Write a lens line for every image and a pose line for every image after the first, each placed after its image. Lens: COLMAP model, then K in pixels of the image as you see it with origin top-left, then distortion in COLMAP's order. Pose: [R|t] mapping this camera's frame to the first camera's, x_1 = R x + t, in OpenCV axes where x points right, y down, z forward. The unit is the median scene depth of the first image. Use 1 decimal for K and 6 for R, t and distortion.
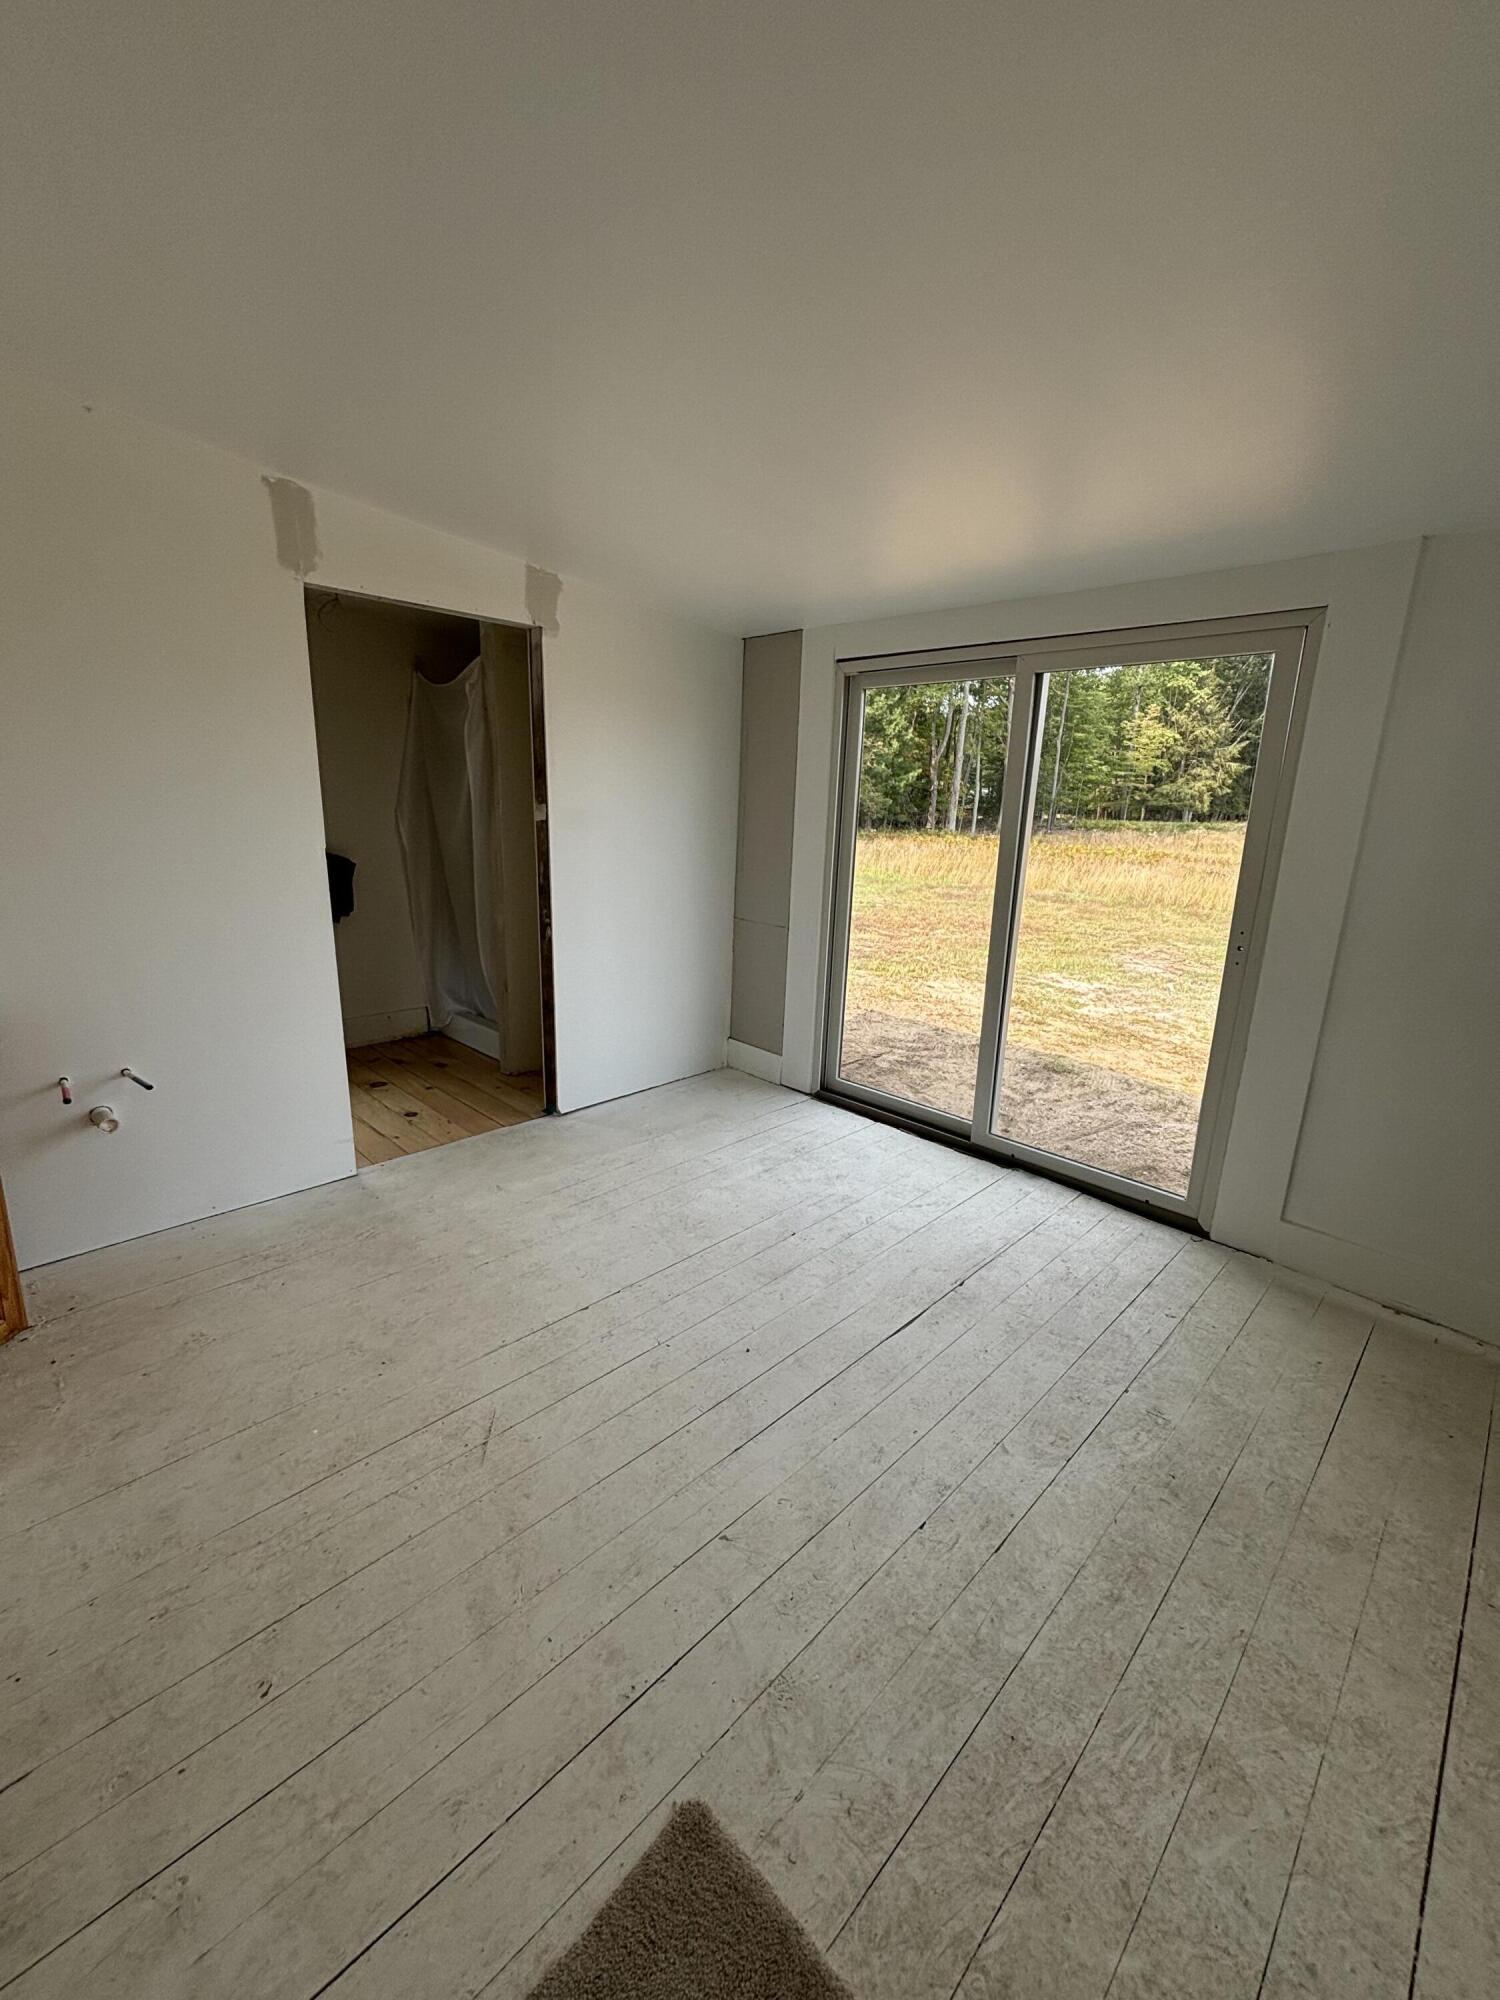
lens RADIAL K [[817.7, 0, 750.0], [0, 817.7, 1000.0], [0, 0, 1]] dist [-0.020050, 0.009995]
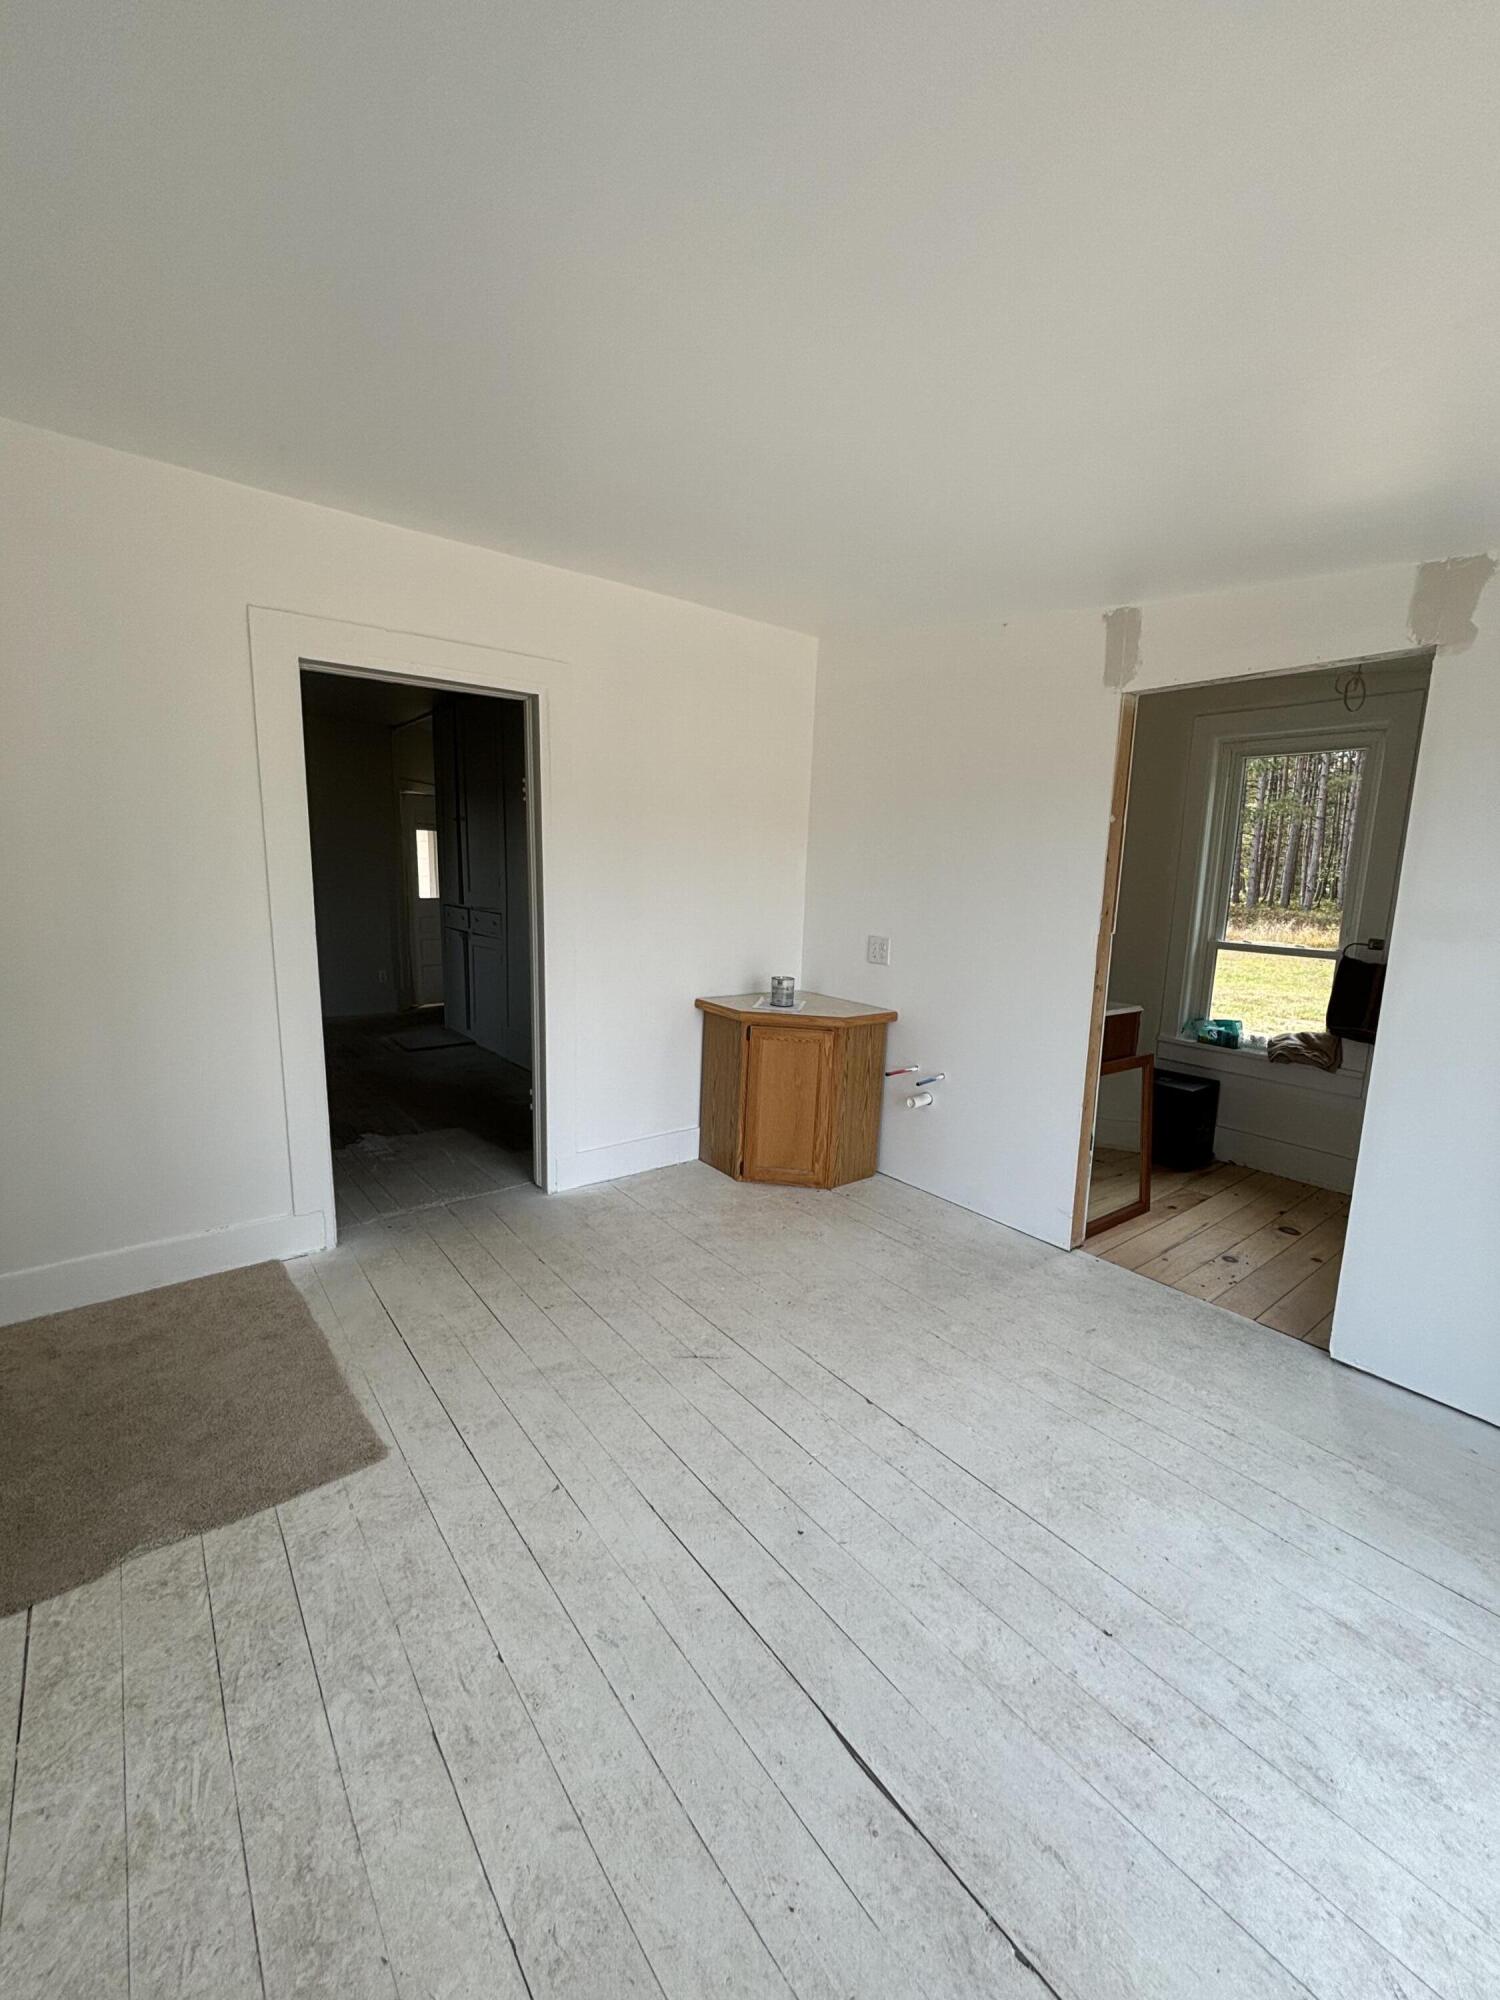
lens RADIAL K [[801.6, 0, 746.9], [0, 801.6, 997.0], [0, 0, 1]] dist [0.011149, -0.000198]
pose [[-0.122611, 0.127189, -0.984271, 0.910640], [-0.264364, 0.951736, 0.155917, -0.245518], [0.956597, 0.279323, -0.083069, 1.066967]]
